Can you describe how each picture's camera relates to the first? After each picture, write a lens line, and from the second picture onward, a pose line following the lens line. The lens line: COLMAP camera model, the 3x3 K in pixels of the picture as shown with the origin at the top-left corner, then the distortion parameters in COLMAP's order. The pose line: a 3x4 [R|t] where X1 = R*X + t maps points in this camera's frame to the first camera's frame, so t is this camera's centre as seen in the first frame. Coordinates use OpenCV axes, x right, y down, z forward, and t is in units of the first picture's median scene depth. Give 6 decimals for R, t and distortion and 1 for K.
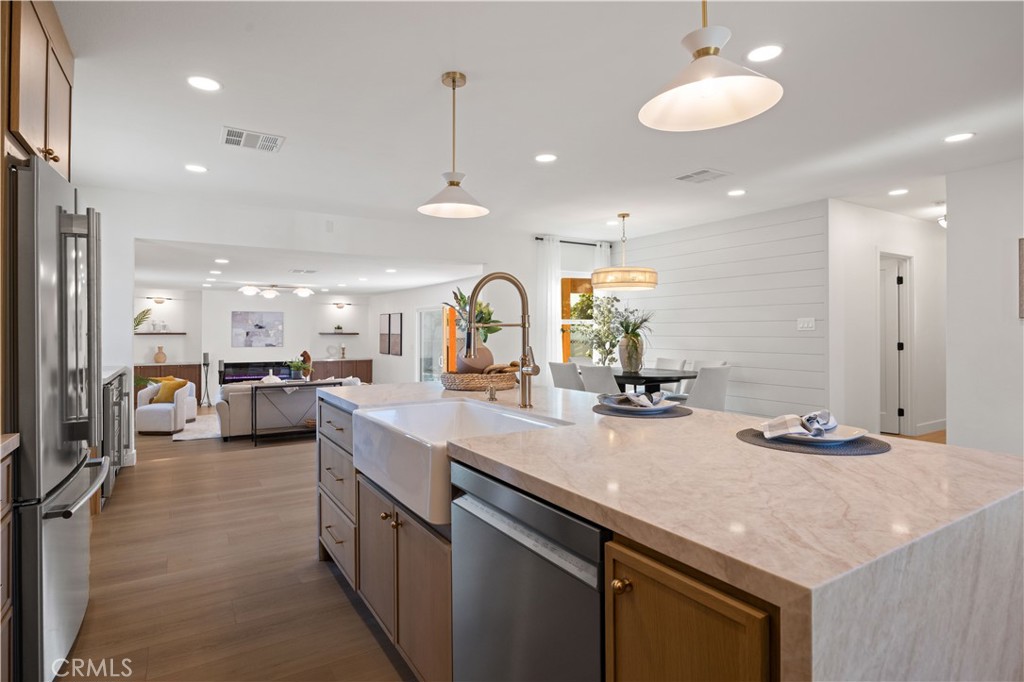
lens RADIAL K [[548.6, 0, 512.5], [0, 548.6, 325.2], [0, 0, 1]] dist [0.000862, -0.002192]
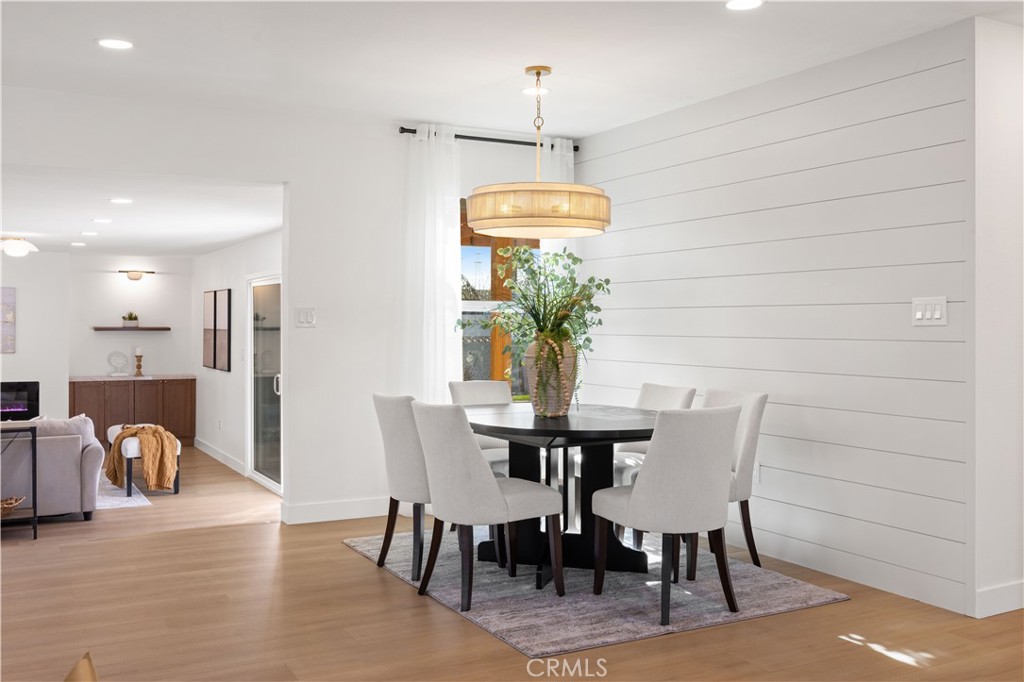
lens RADIAL K [[978.7, 0, 522.1], [0, 978.7, 327.4], [0, 0, 1]] dist [-0.005254, 0.000000]
pose [[0.998589, 0.002622, -0.053041, 0.121942], [-0.001872, 0.999898, 0.014192, 0.000208], [0.053073, -0.014072, 0.998491, 0.101067]]
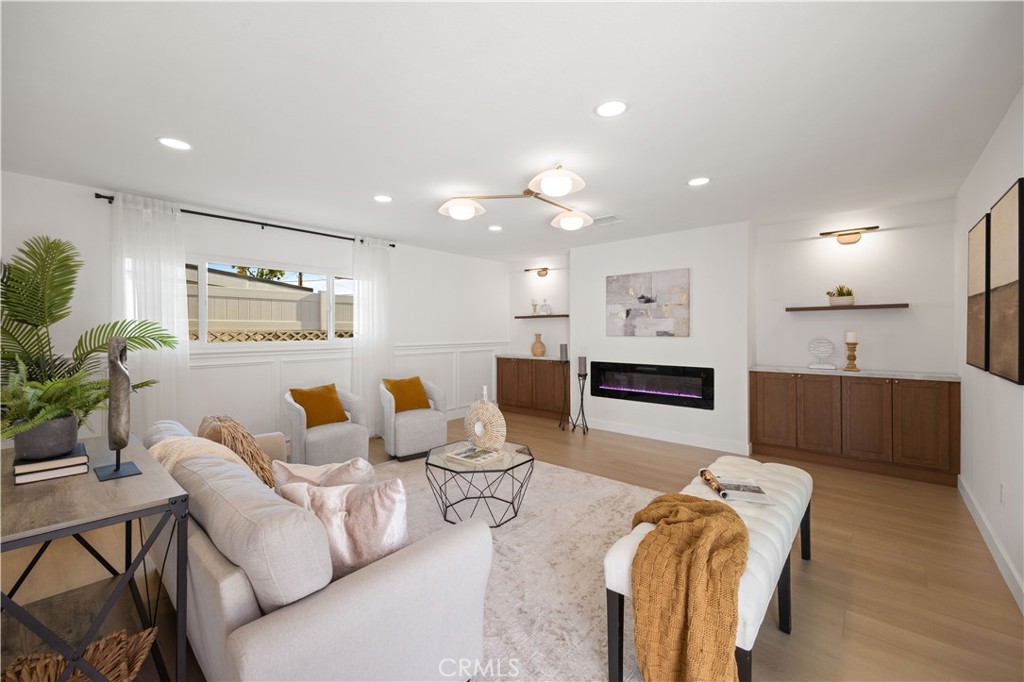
lens RADIAL K [[419.6, 0, 514.9], [0, 419.6, 331.3], [0, 0, 1]] dist [0.017158, 0.000028]
pose [[0.306378, -0.001427, -0.951909, -0.109837], [0.015996, 0.999865, 0.003650, 0.032181], [0.951776, -0.016345, 0.306359, 0.782245]]
